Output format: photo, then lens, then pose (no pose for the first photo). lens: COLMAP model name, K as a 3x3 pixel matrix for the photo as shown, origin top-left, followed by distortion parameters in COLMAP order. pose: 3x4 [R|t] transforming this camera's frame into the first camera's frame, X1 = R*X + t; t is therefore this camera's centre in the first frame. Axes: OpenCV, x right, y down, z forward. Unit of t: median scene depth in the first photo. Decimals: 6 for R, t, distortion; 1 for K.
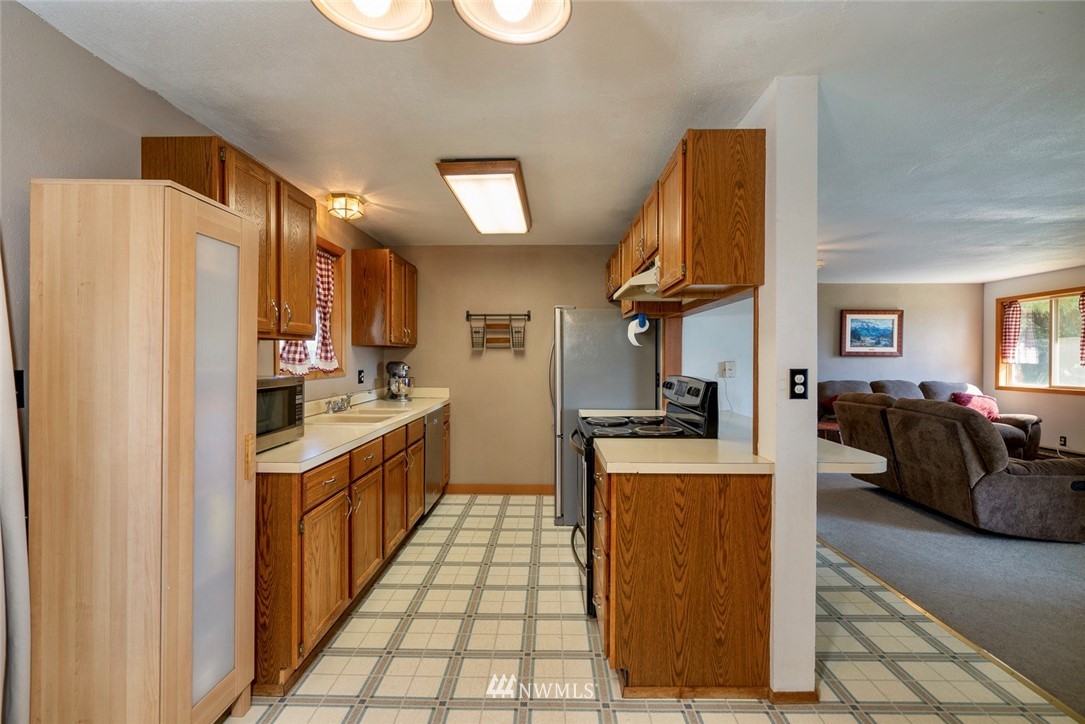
lens RADIAL K [[484.0, 0, 538.9], [0, 484.0, 362.7], [0, 0, 1]] dist [-0.005516, 0.001011]
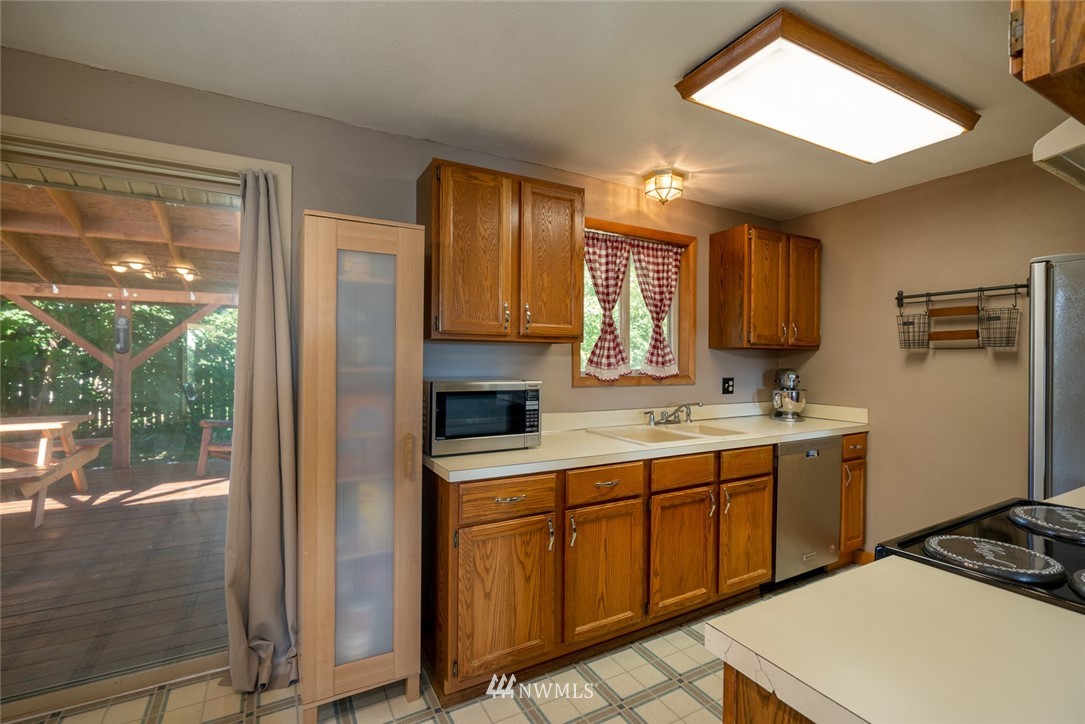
lens RADIAL K [[484.0, 0, 542.9], [0, 484.0, 365.4], [0, 0, 1]] dist [-0.005516, 0.001011]
pose [[0.508486, 0.011175, -0.860998, 0.218250], [-0.017526, 0.999843, 0.002627, -0.003405], [0.860892, 0.013754, 0.508602, 0.357534]]
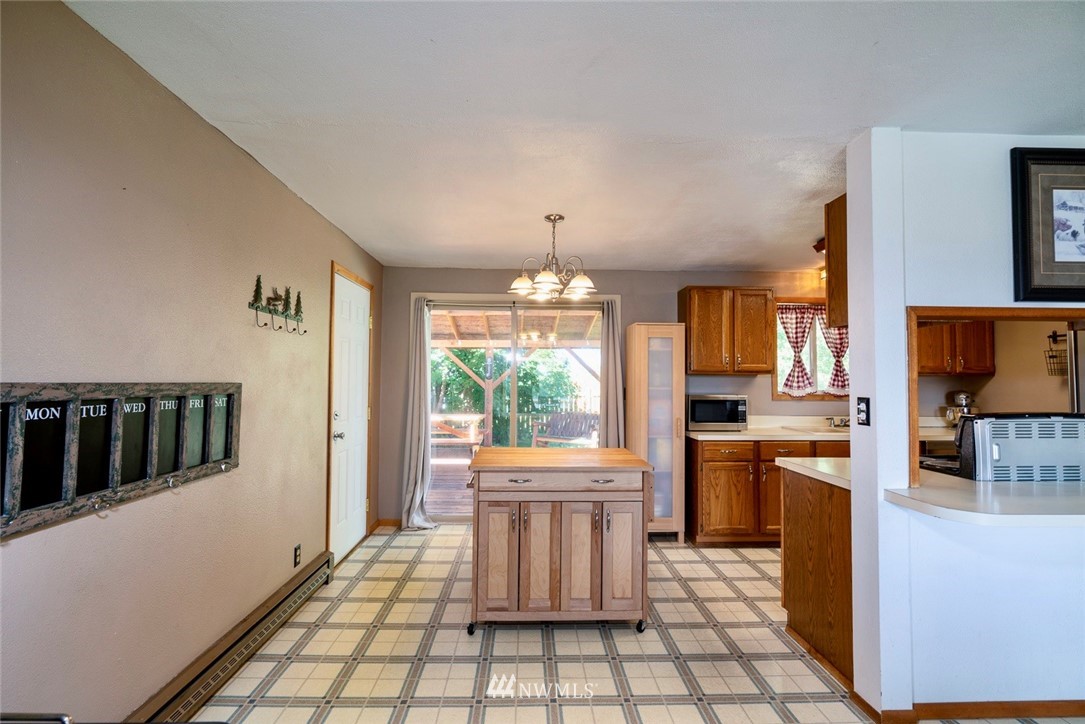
lens RADIAL K [[484.0, 0, 545.1], [0, 484.0, 363.2], [0, 0, 1]] dist [-0.005516, 0.001011]
pose [[0.061466, -0.037501, -0.997404, 0.823561], [-0.019559, 0.999057, -0.038768, -0.004476], [0.997918, 0.021891, 0.060675, 0.111516]]
